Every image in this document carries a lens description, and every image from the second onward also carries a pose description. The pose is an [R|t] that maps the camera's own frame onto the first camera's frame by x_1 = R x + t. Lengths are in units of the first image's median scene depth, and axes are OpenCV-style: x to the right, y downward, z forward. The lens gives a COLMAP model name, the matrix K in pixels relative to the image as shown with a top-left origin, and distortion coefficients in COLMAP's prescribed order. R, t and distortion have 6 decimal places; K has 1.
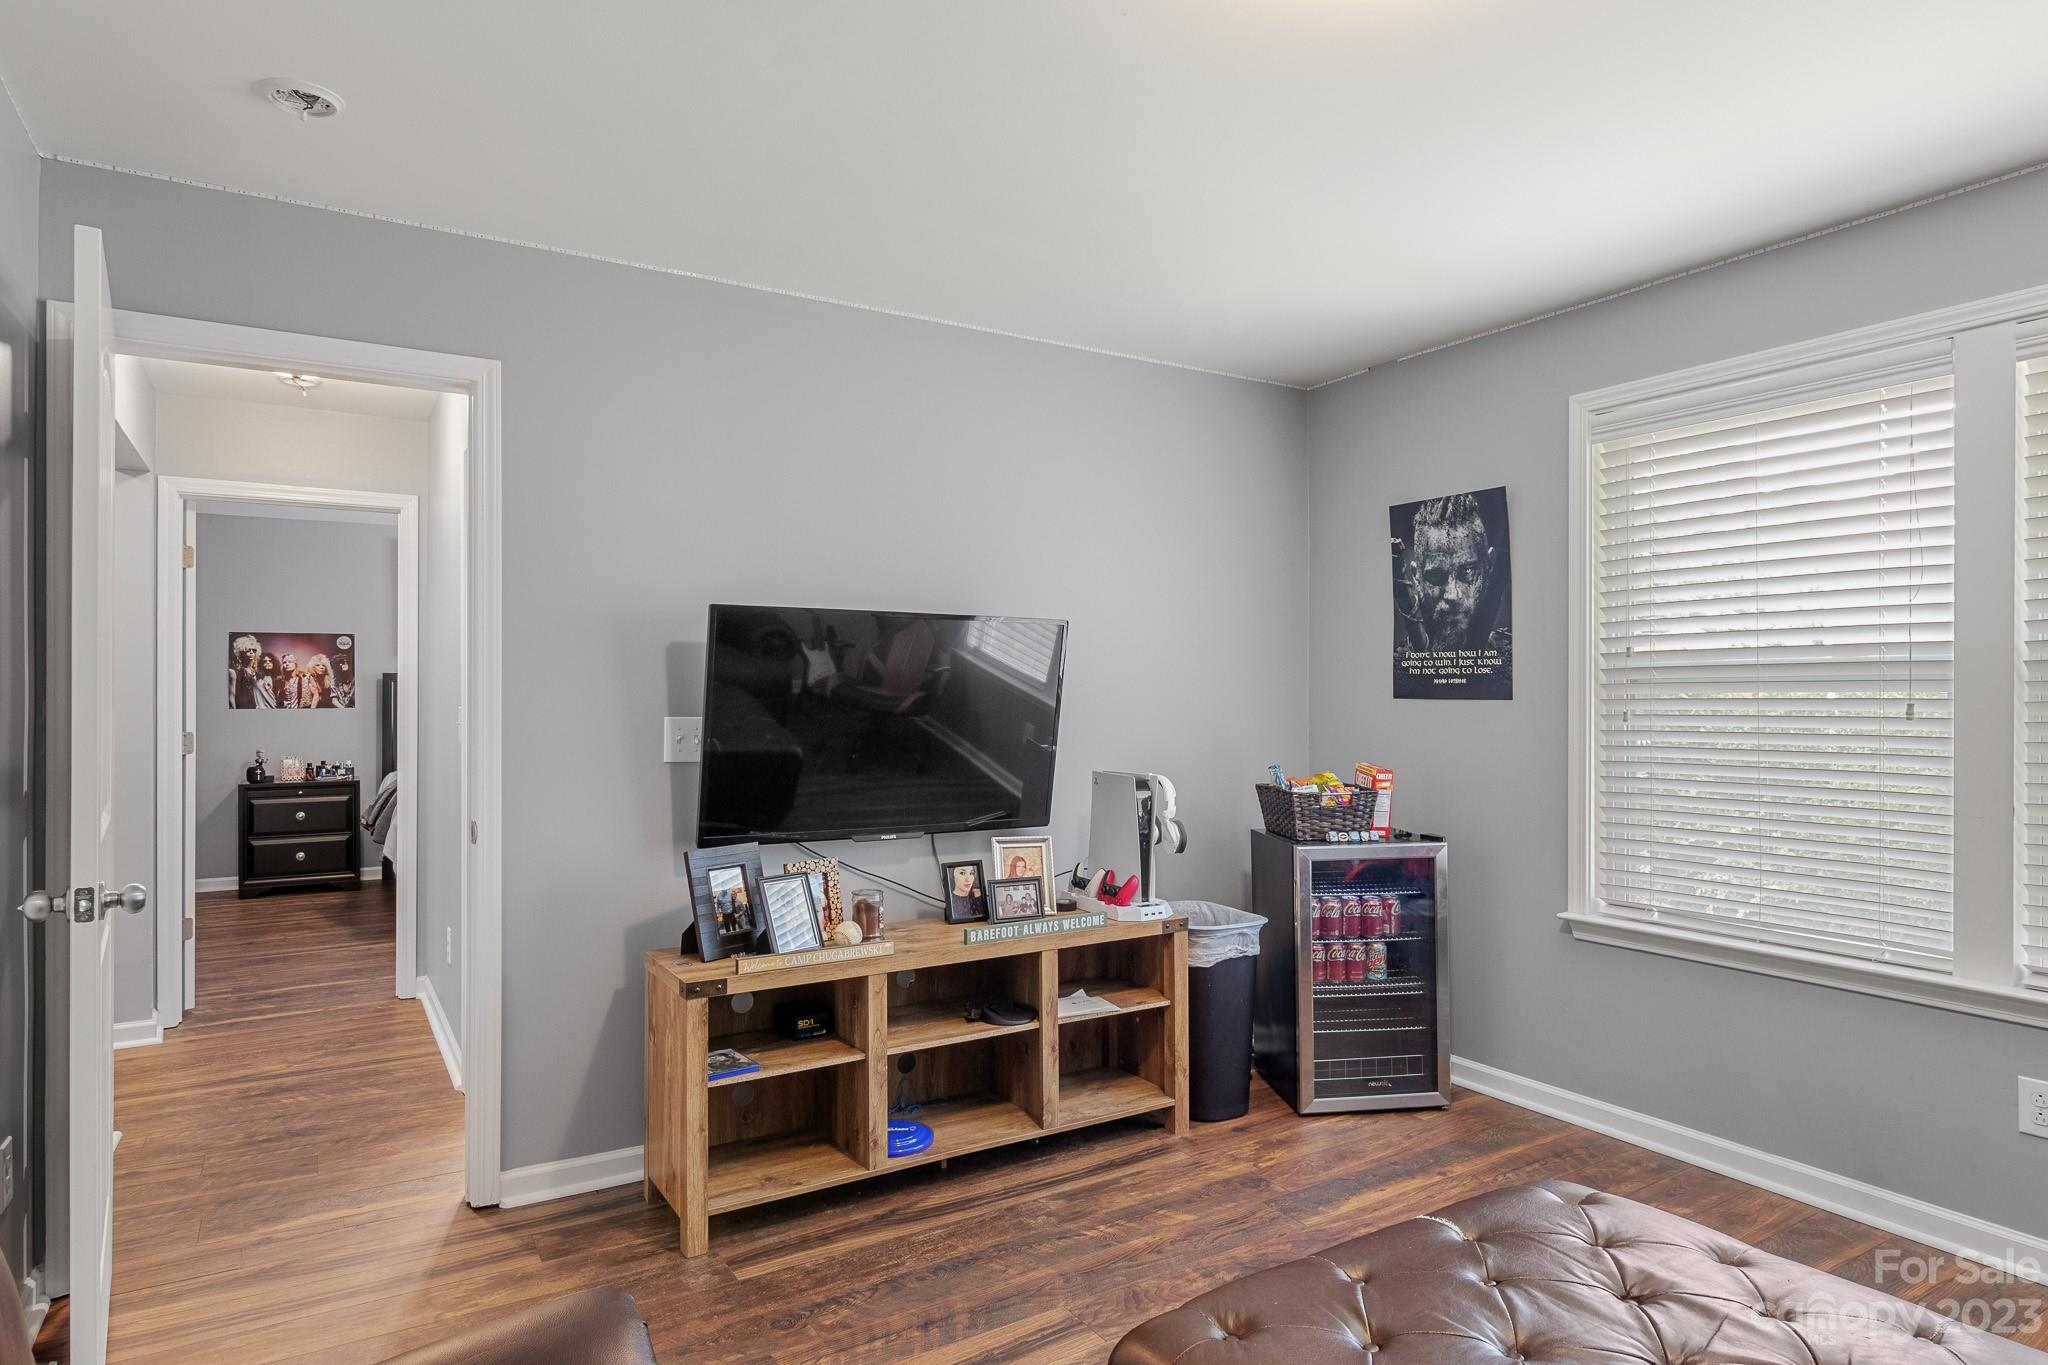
lens RADIAL K [[1176.7, 0, 1029.8], [0, 1176.7, 695.1], [0, 0, 1]] dist [0.001837, 0.000866]
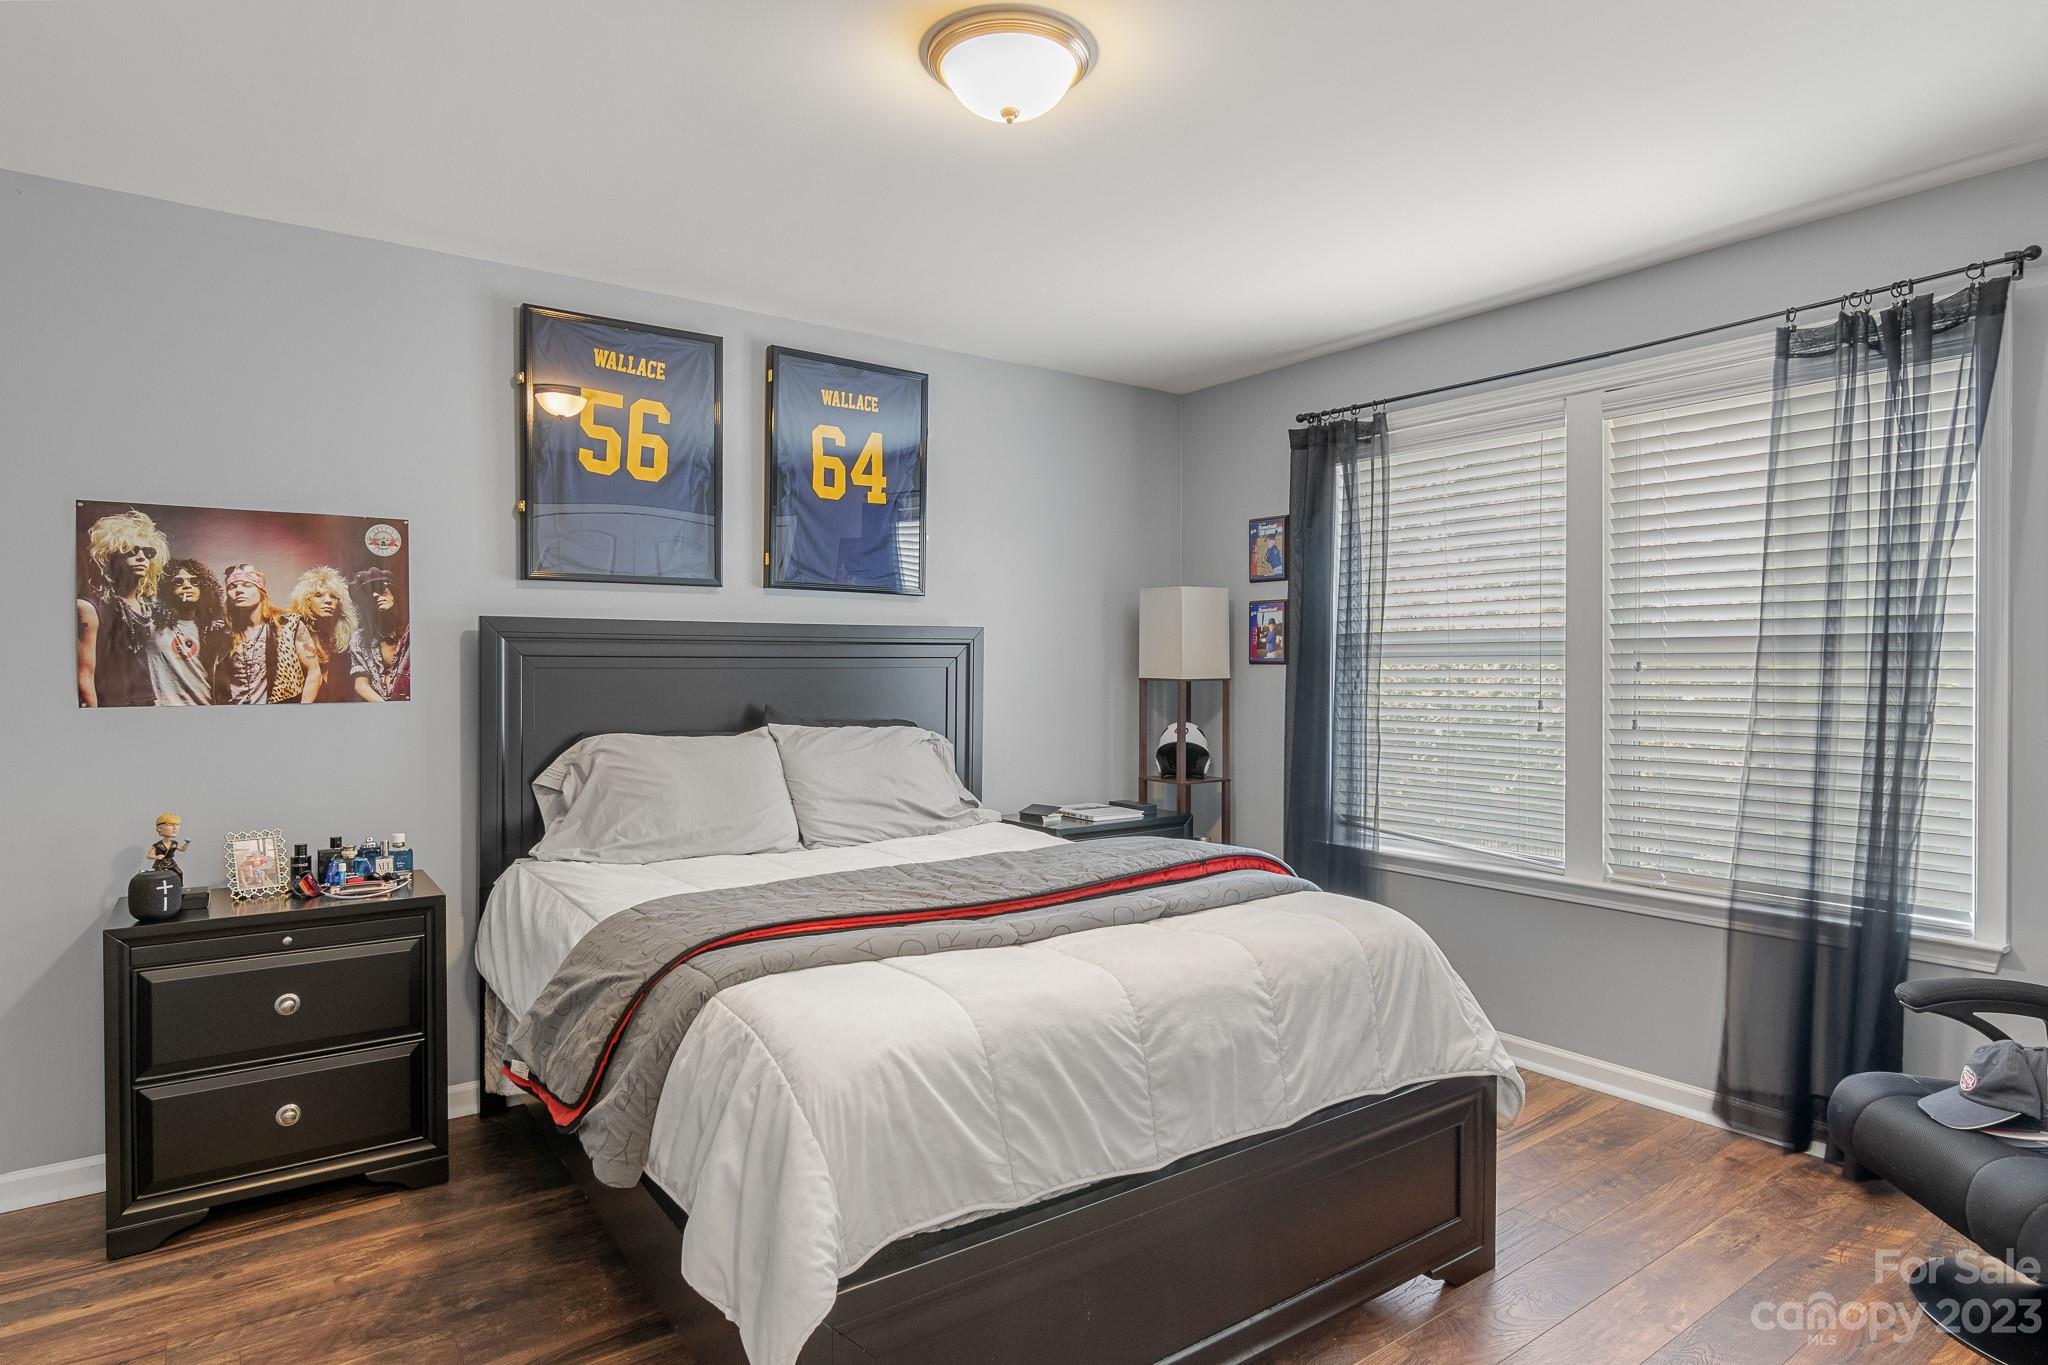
lens RADIAL K [[1126.6, 0, 1019.8], [0, 1126.6, 676.1], [0, 0, 1]] dist [0.002605, -0.000664]
pose [[0.996786, 0.002055, 0.080087, -0.407358], [-0.002972, 0.999931, 0.011334, -0.003021], [-0.080058, -0.011536, 0.996723, 0.614481]]
